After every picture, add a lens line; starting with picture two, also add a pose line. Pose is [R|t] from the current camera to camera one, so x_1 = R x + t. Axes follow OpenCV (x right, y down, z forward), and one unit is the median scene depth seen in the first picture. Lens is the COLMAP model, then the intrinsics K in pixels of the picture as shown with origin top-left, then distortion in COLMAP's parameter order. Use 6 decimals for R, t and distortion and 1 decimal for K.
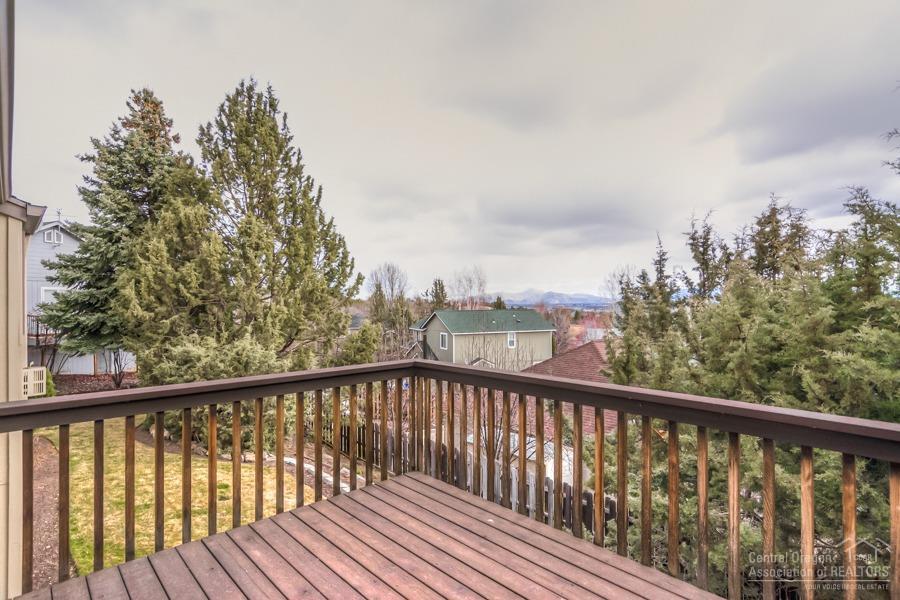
lens RADIAL K [[474.5, 0, 456.2], [0, 474.5, 302.6], [0, 0, 1]] dist [-0.002281, 0.000333]
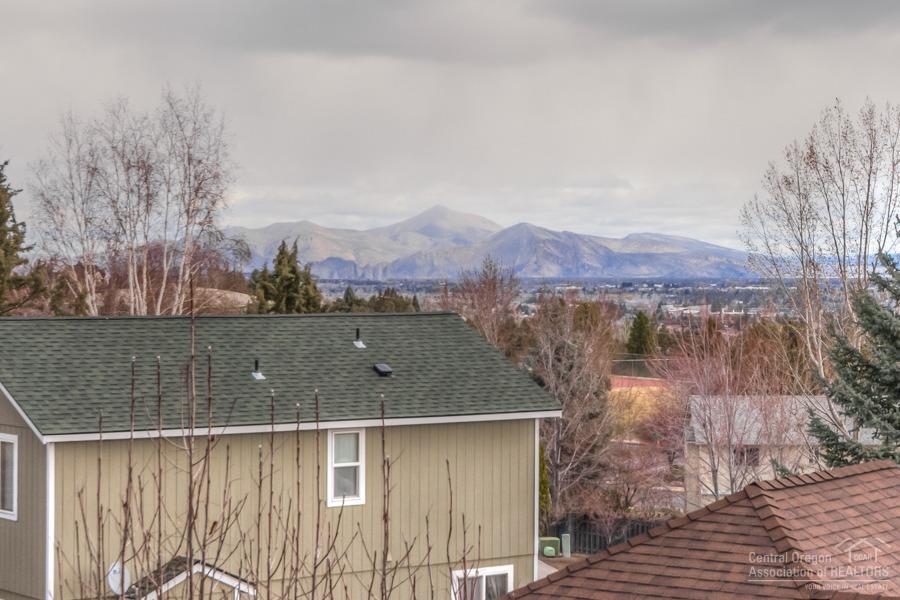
lens RADIAL K [[1094.7, 0, 450.0], [0, 1094.7, 300.0], [0, 0, 1]] dist [-0.019884, -0.016620]
pose [[0.977911, -0.003483, 0.208990, 0.059010], [-0.006563, 0.998856, 0.047359, -0.012107], [-0.208916, -0.047684, 0.976770, 0.506229]]
